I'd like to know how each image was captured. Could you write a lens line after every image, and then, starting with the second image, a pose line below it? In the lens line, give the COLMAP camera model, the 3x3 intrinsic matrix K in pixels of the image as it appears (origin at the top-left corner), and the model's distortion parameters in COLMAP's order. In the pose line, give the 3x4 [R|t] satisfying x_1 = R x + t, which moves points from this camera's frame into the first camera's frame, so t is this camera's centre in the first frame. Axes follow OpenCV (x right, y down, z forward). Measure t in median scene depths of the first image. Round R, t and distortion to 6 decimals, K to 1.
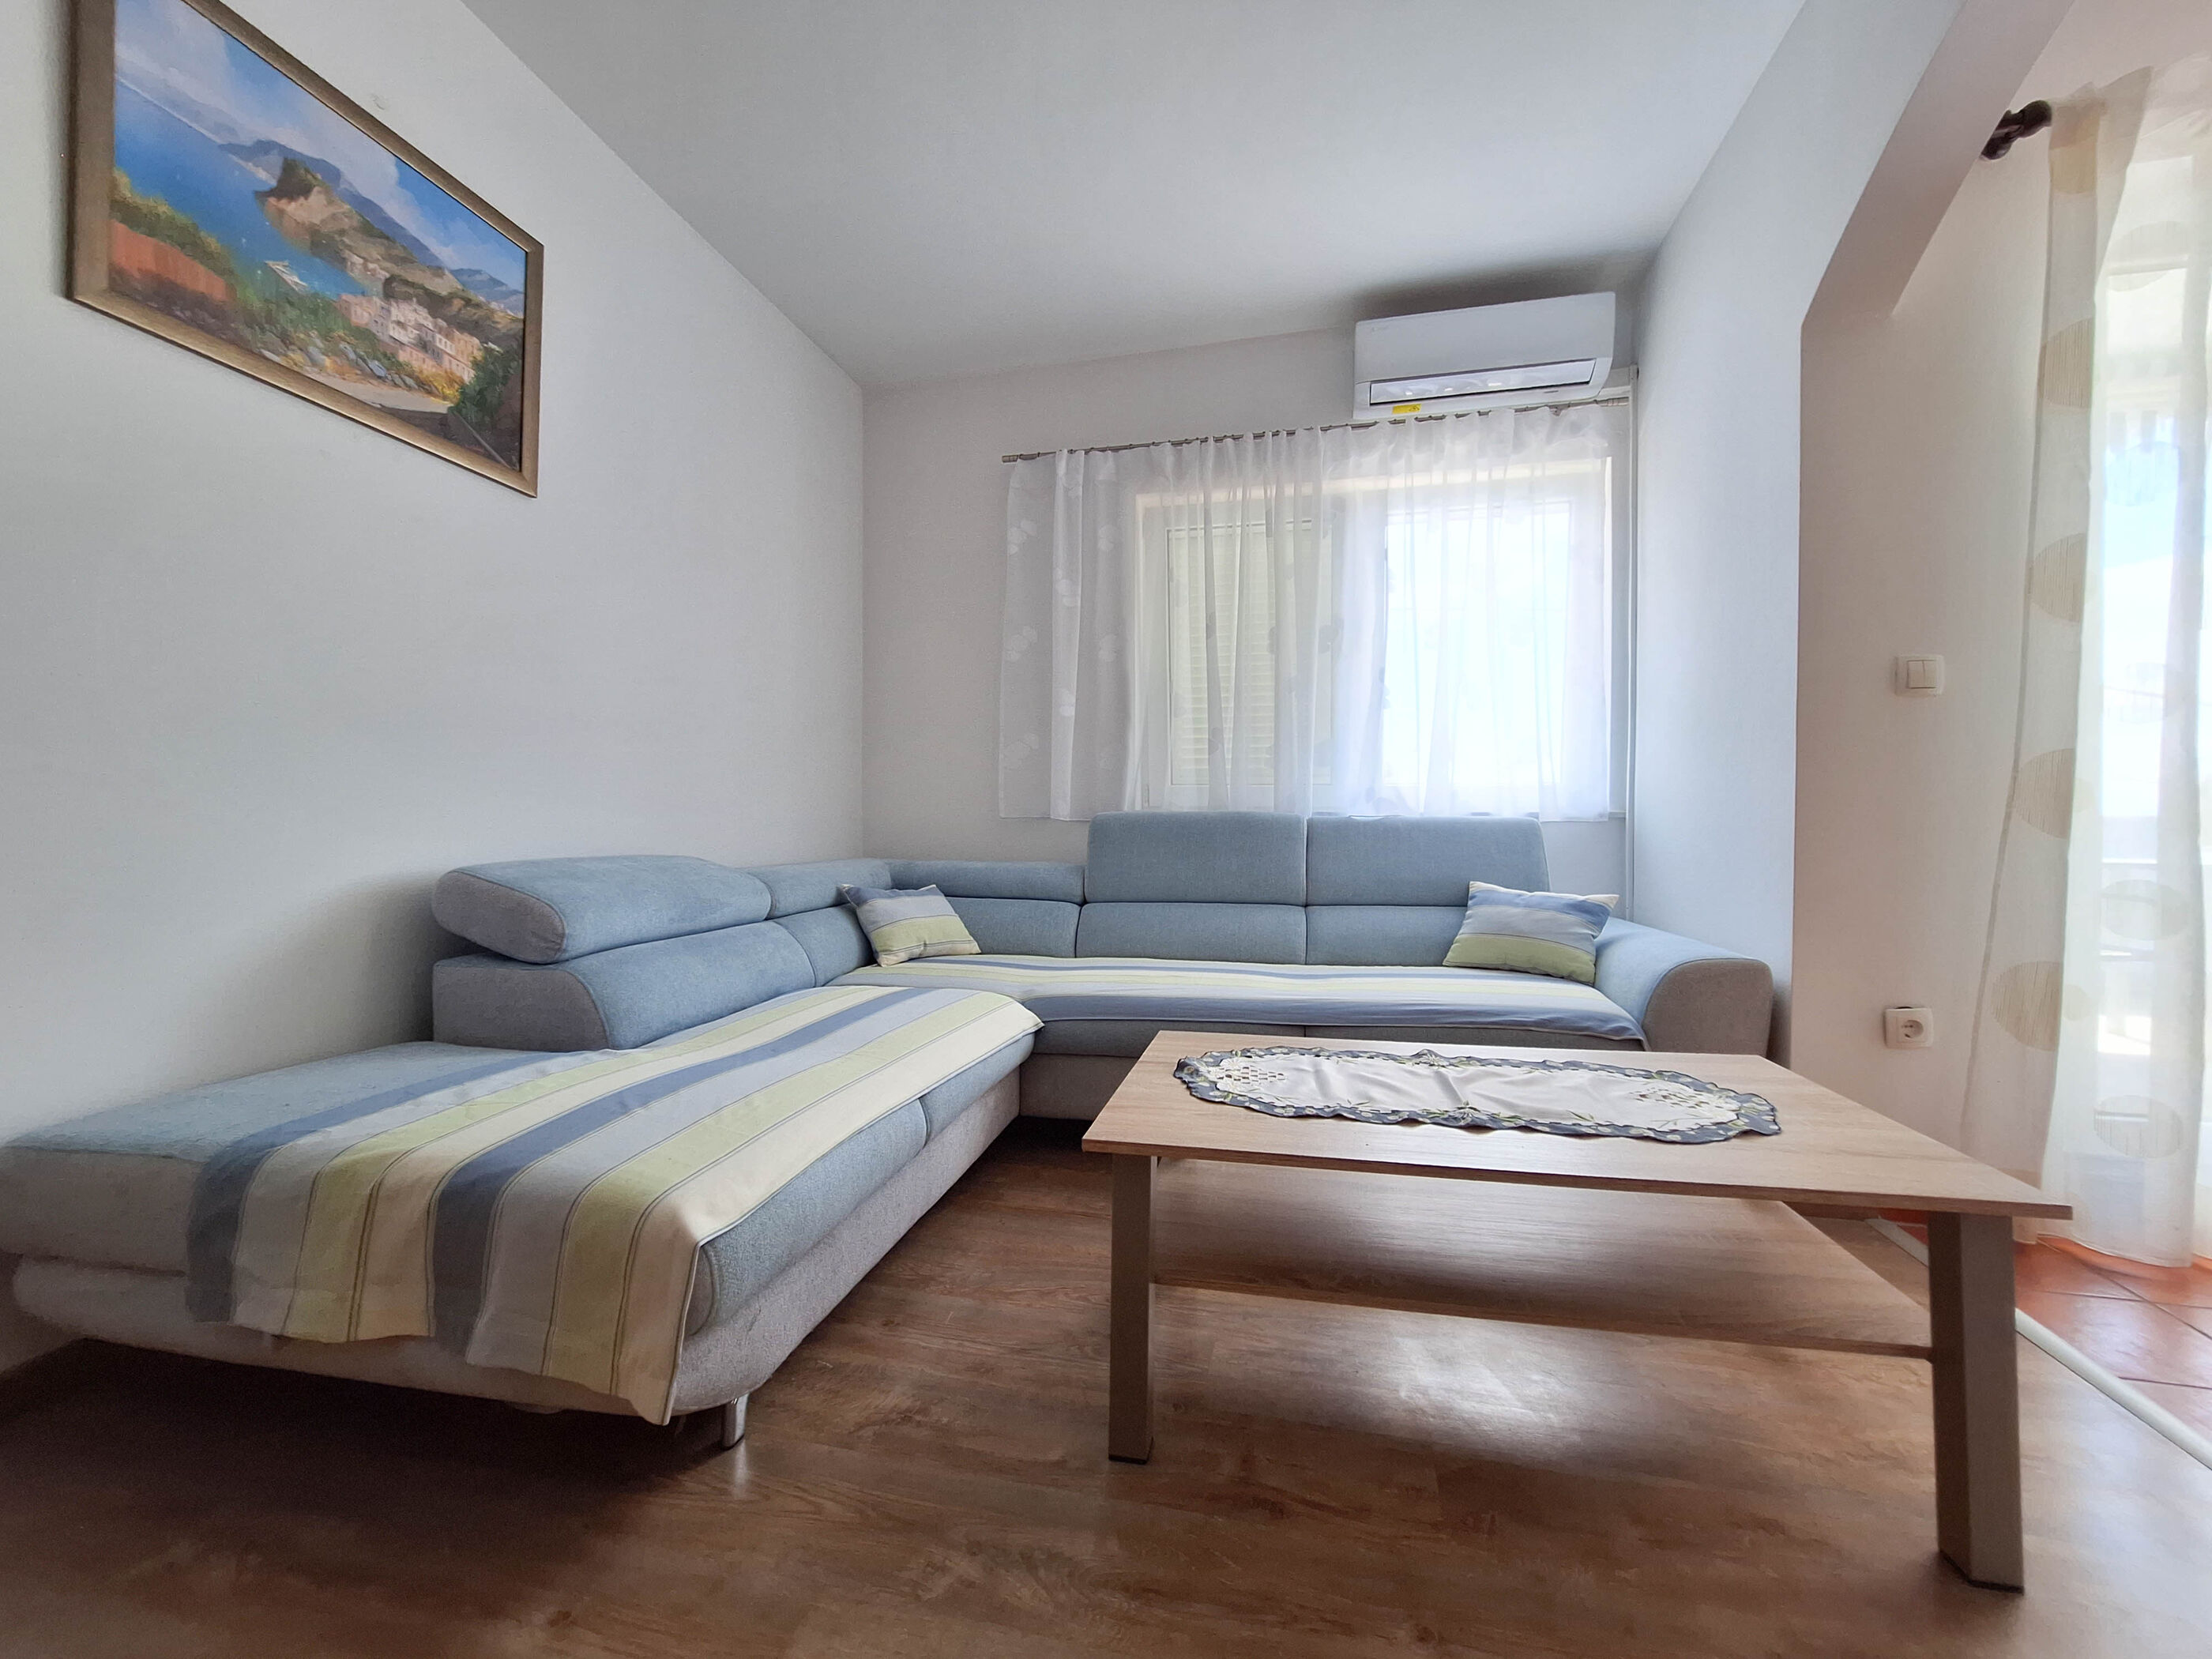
lens RADIAL K [[882.7, 0, 1109.8], [0, 882.7, 830.1], [0, 0, 1]] dist [-0.006346, 0.002289]
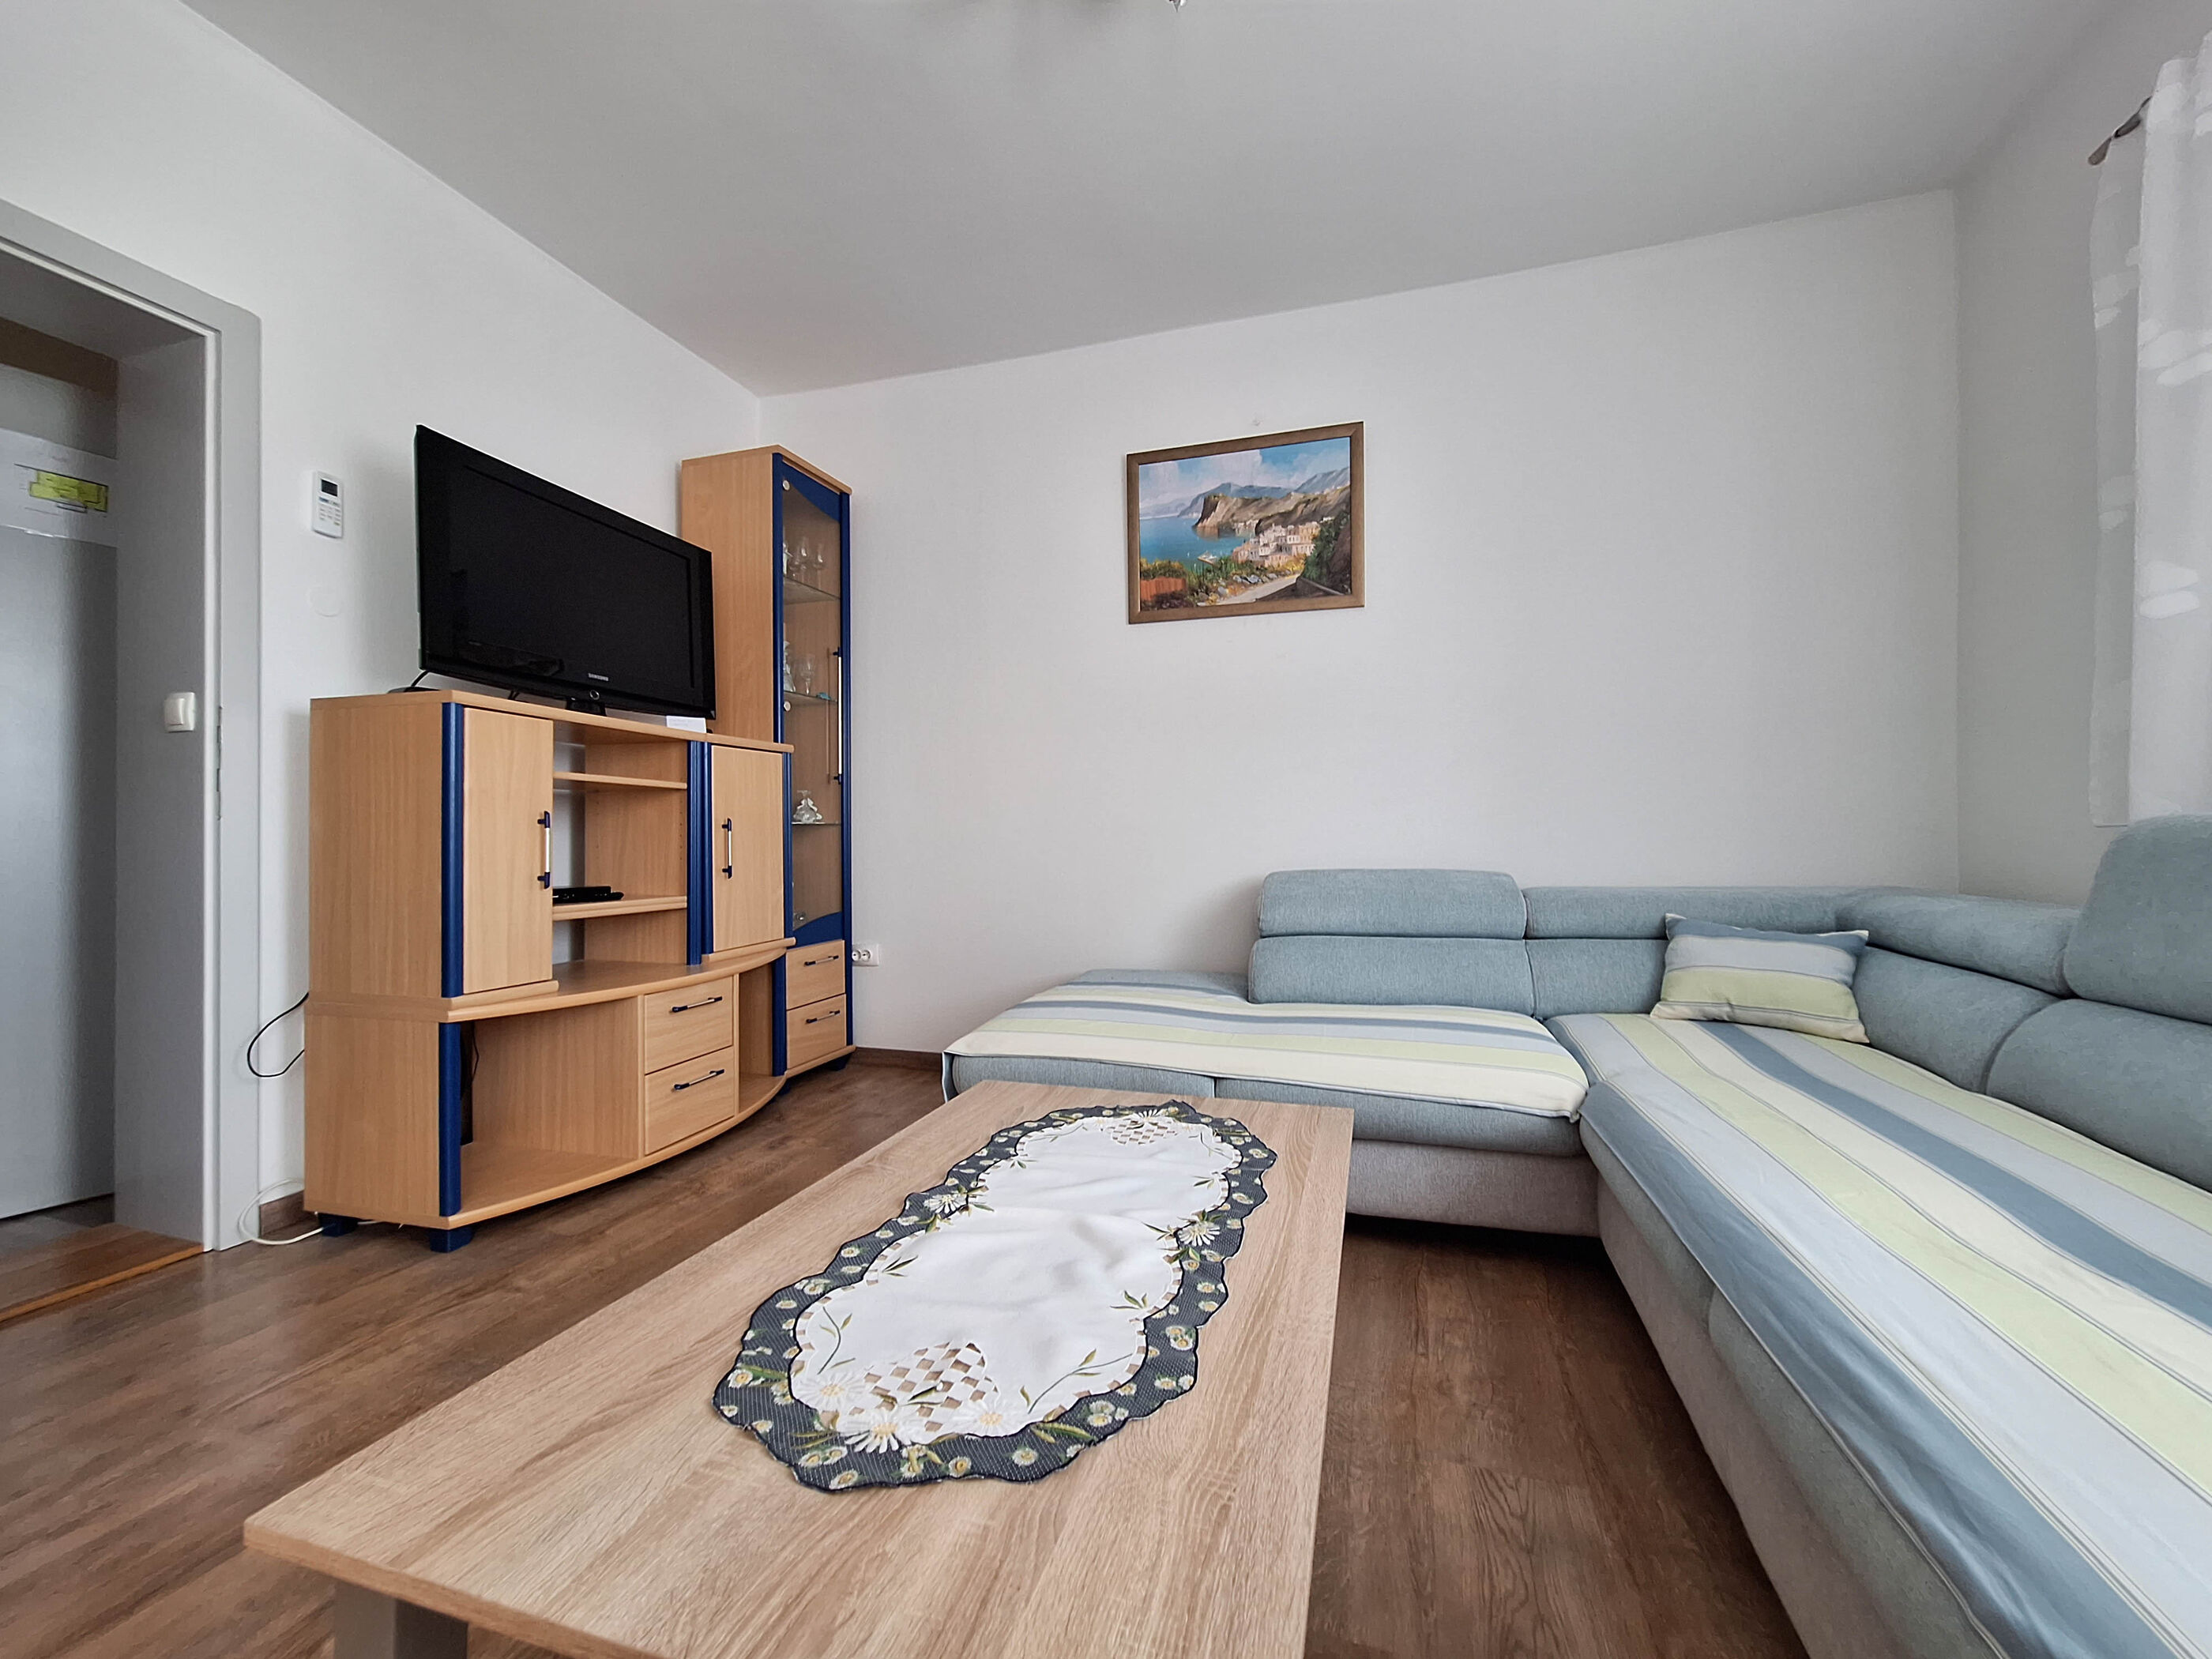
lens RADIAL K [[882.7, 0, 1145.1], [0, 882.7, 819.3], [0, 0, 1]] dist [-0.006346, 0.002289]
pose [[-0.059949, -0.024813, -0.997893, 0.780785], [0.005880, 0.999665, -0.025210, -0.011667], [0.998184, -0.007379, -0.059783, 0.781904]]
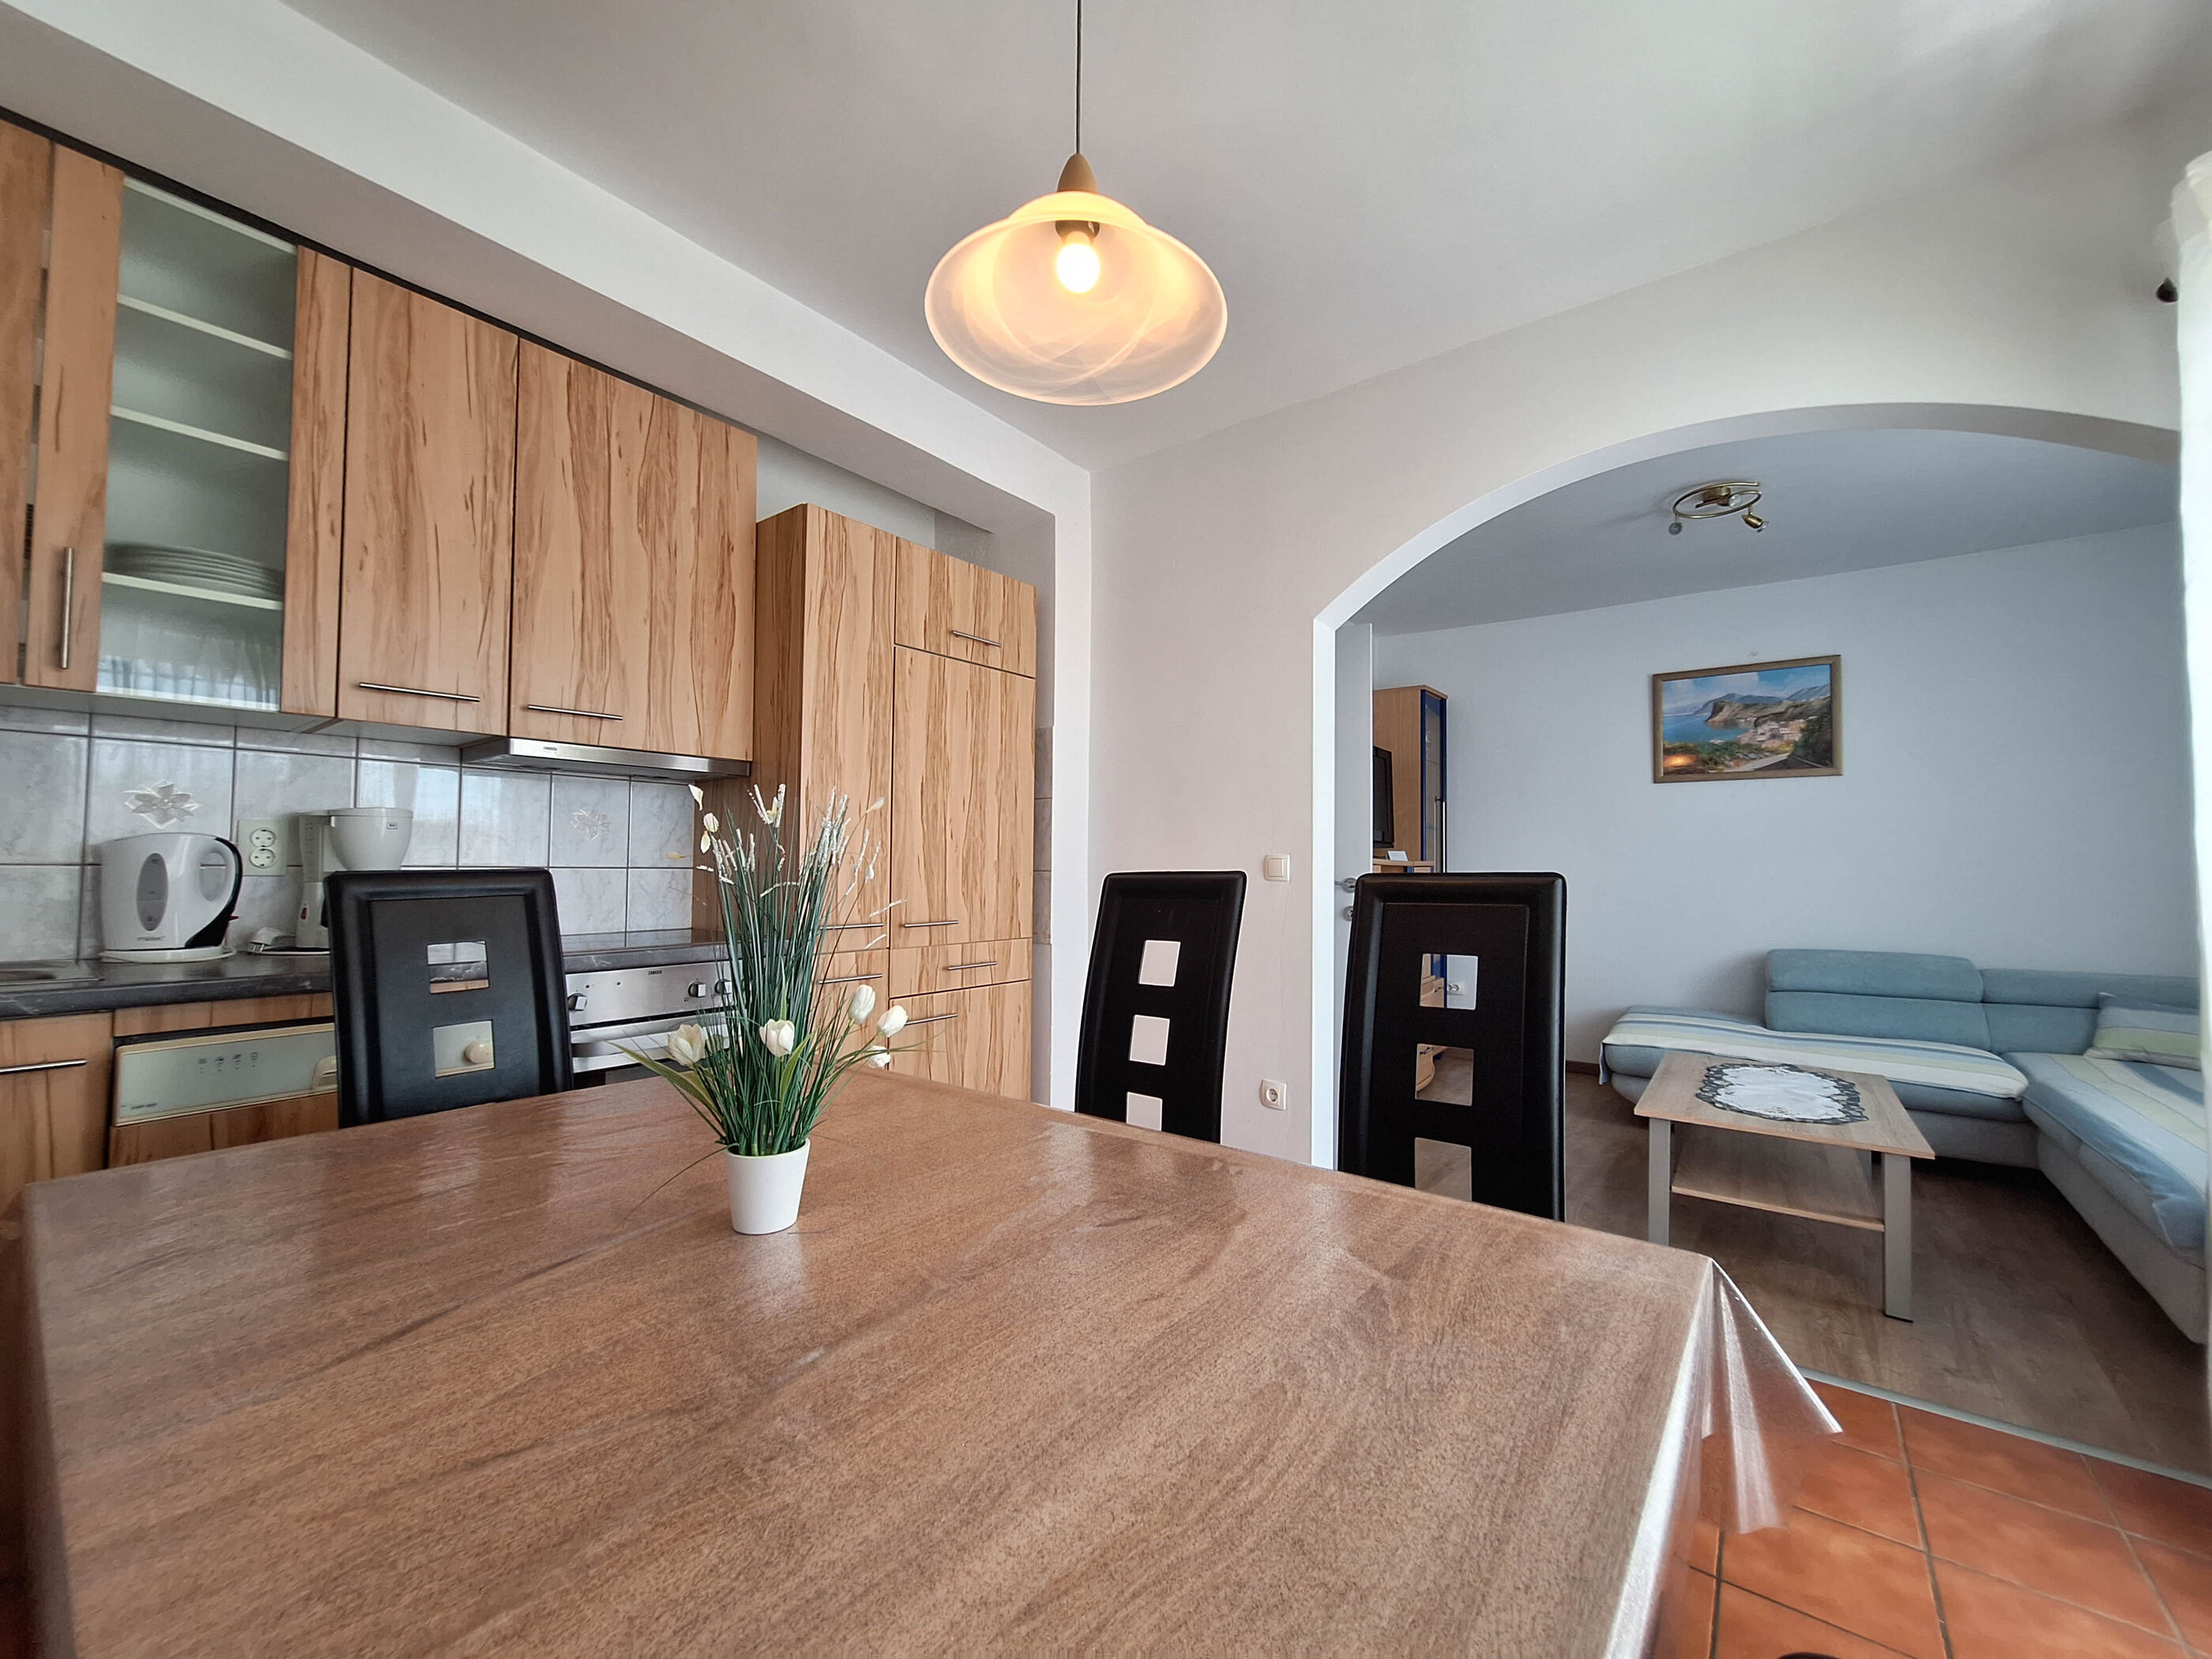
lens RADIAL K [[882.7, 0, 1128.3], [0, 882.7, 828.0], [0, 0, 1]] dist [-0.006346, 0.002289]
pose [[-0.405009, -0.049410, -0.912977, 2.045505], [-0.010060, 0.998719, -0.049587, -0.139816], [0.914257, -0.010899, -0.404987, 0.312454]]
